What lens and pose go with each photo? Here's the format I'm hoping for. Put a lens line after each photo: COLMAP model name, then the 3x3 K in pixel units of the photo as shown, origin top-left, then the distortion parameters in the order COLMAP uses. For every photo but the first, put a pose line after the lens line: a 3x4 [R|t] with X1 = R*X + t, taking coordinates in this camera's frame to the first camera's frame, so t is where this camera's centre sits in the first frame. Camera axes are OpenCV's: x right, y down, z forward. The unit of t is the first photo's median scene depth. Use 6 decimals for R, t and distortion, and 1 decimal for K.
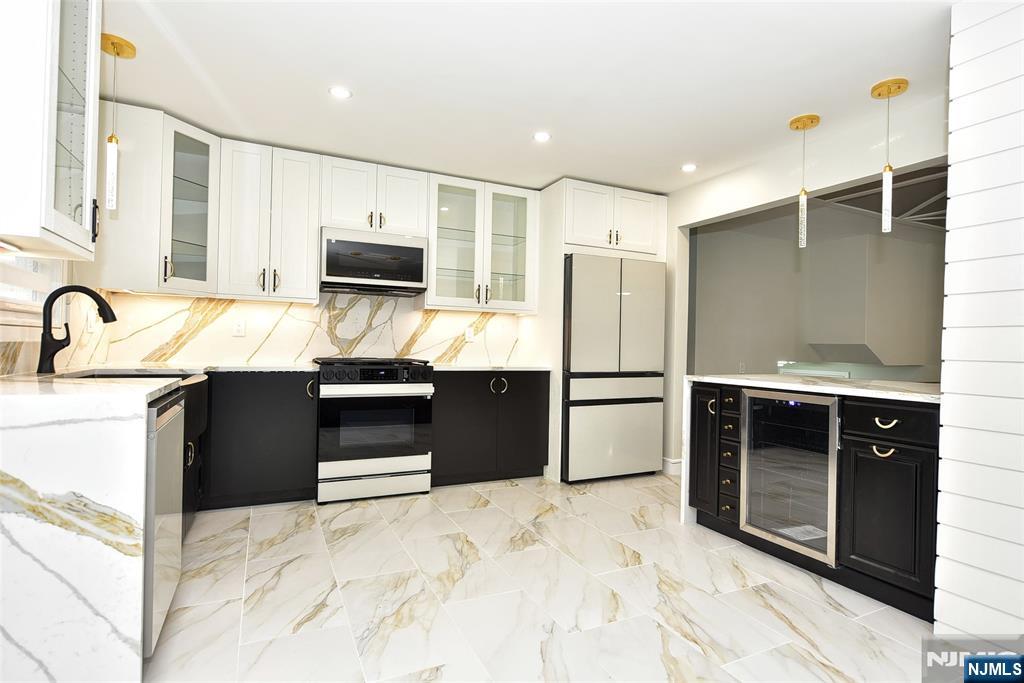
lens RADIAL K [[515.6, 0, 515.3], [0, 515.6, 344.4], [0, 0, 1]] dist [-0.003007, -0.000968]
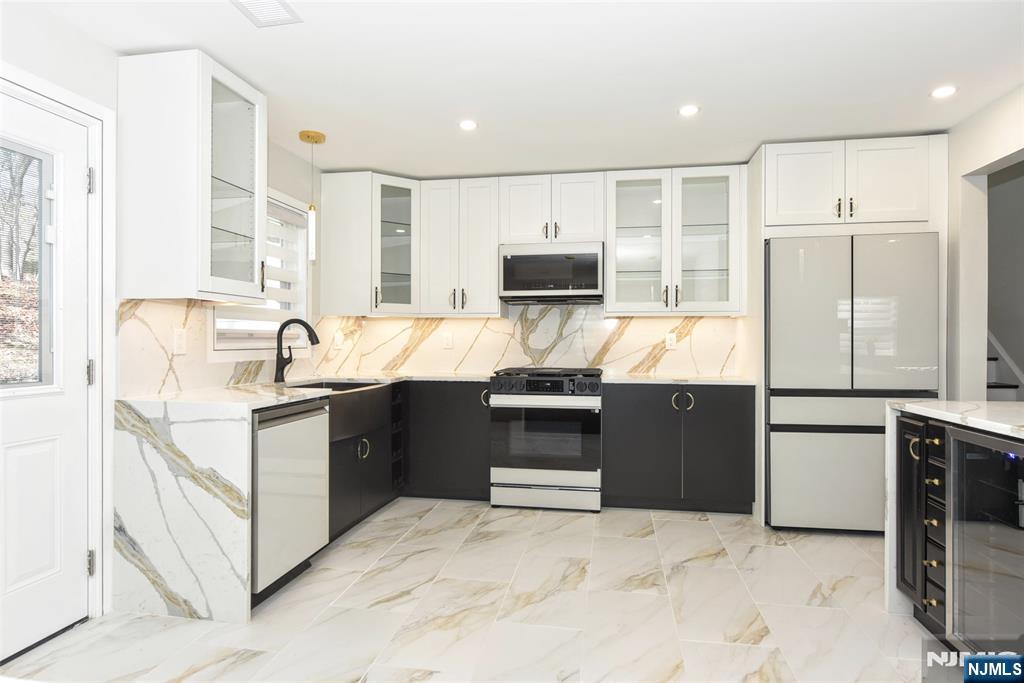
lens RADIAL K [[564.3, 0, 516.2], [0, 564.3, 341.9], [0, 0, 1]] dist [-0.001891, -0.000135]
pose [[0.814095, -0.018354, -0.580442, 0.327677], [0.017260, 0.999824, -0.007407, -0.019841], [0.580476, -0.003988, 0.814268, 0.075718]]
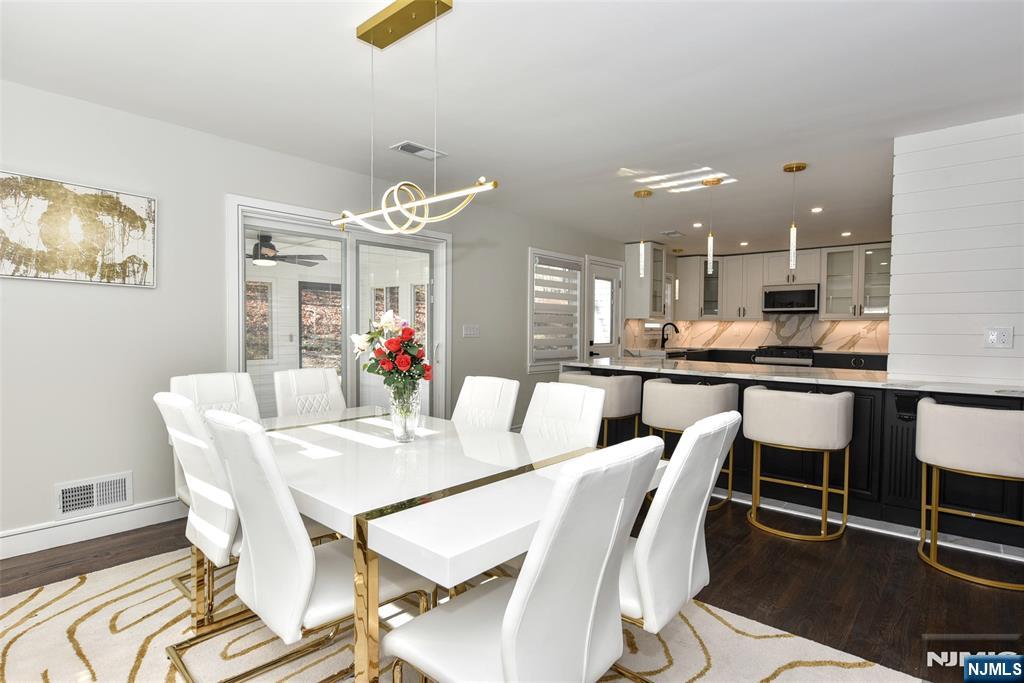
lens RADIAL K [[515.6, 0, 514.9], [0, 515.6, 344.4], [0, 0, 1]] dist [-0.003007, -0.000968]
pose [[0.387850, 0.011276, -0.921654, 1.277775], [0.003915, 0.999896, 0.013880, -0.013339], [0.921714, -0.008992, 0.387765, -0.859420]]
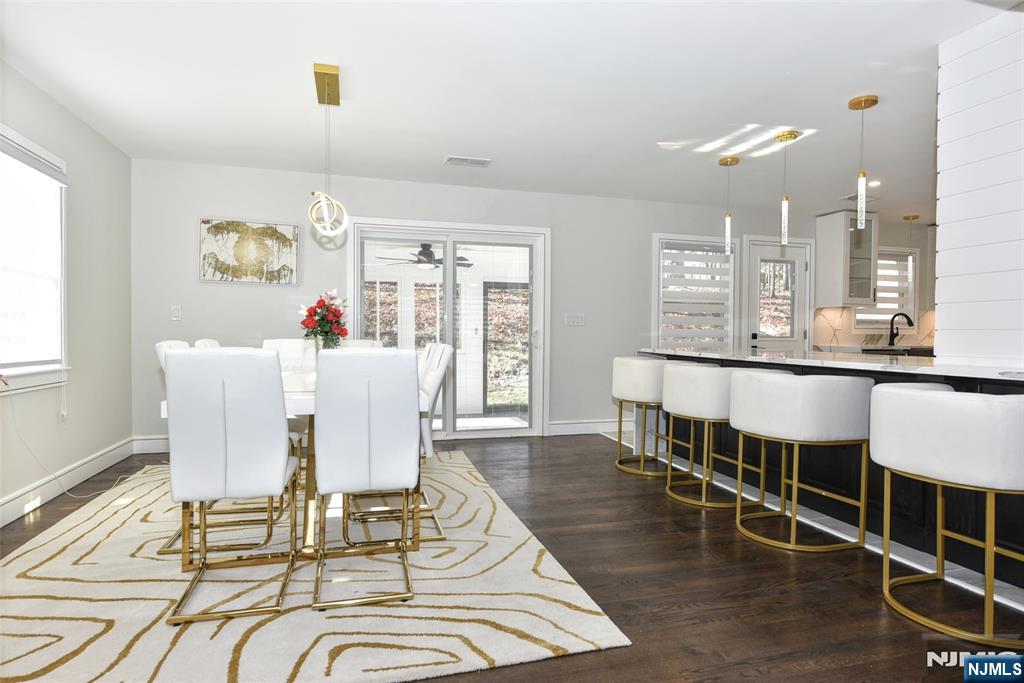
lens RADIAL K [[564.3, 0, 517.6], [0, 564.3, 340.5], [0, 0, 1]] dist [-0.001891, -0.000135]
pose [[-0.165660, -0.009890, -0.986133, 1.535437], [-0.007865, 0.999931, -0.008707, 0.045248], [0.986152, 0.006313, -0.165726, -0.305436]]
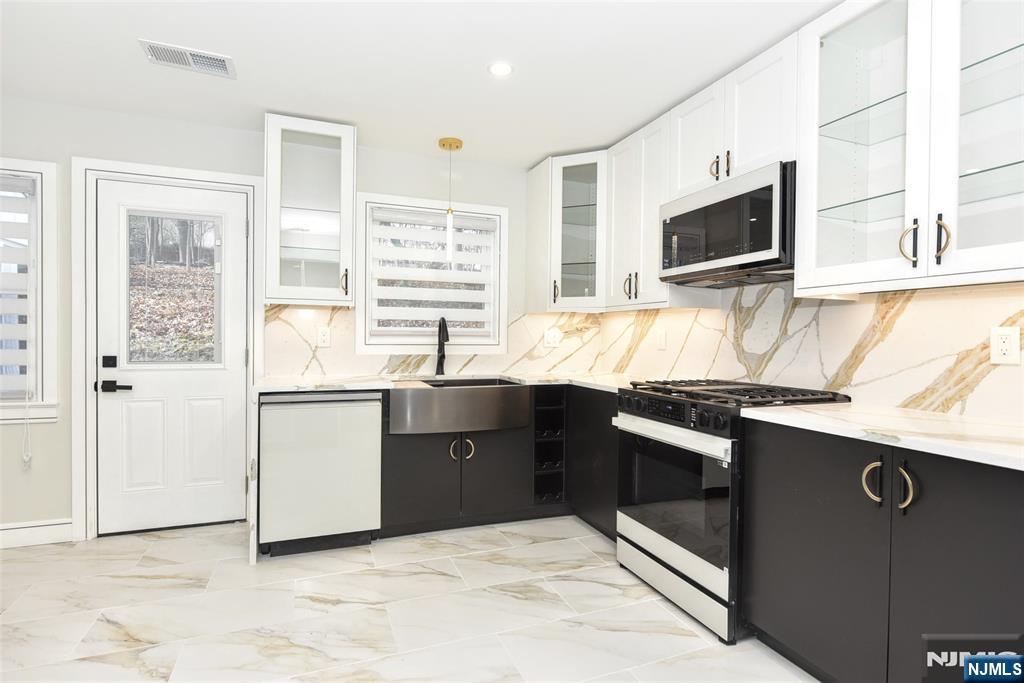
lens RADIAL K [[515.6, 0, 514.5], [0, 515.6, 341.6], [0, 0, 1]] dist [-0.003007, -0.000968]
pose [[-0.074037, -0.011731, -0.997187, 0.401961], [-0.008865, 0.999899, -0.011104, -0.018468], [0.997216, 0.008018, -0.074133, 0.854660]]
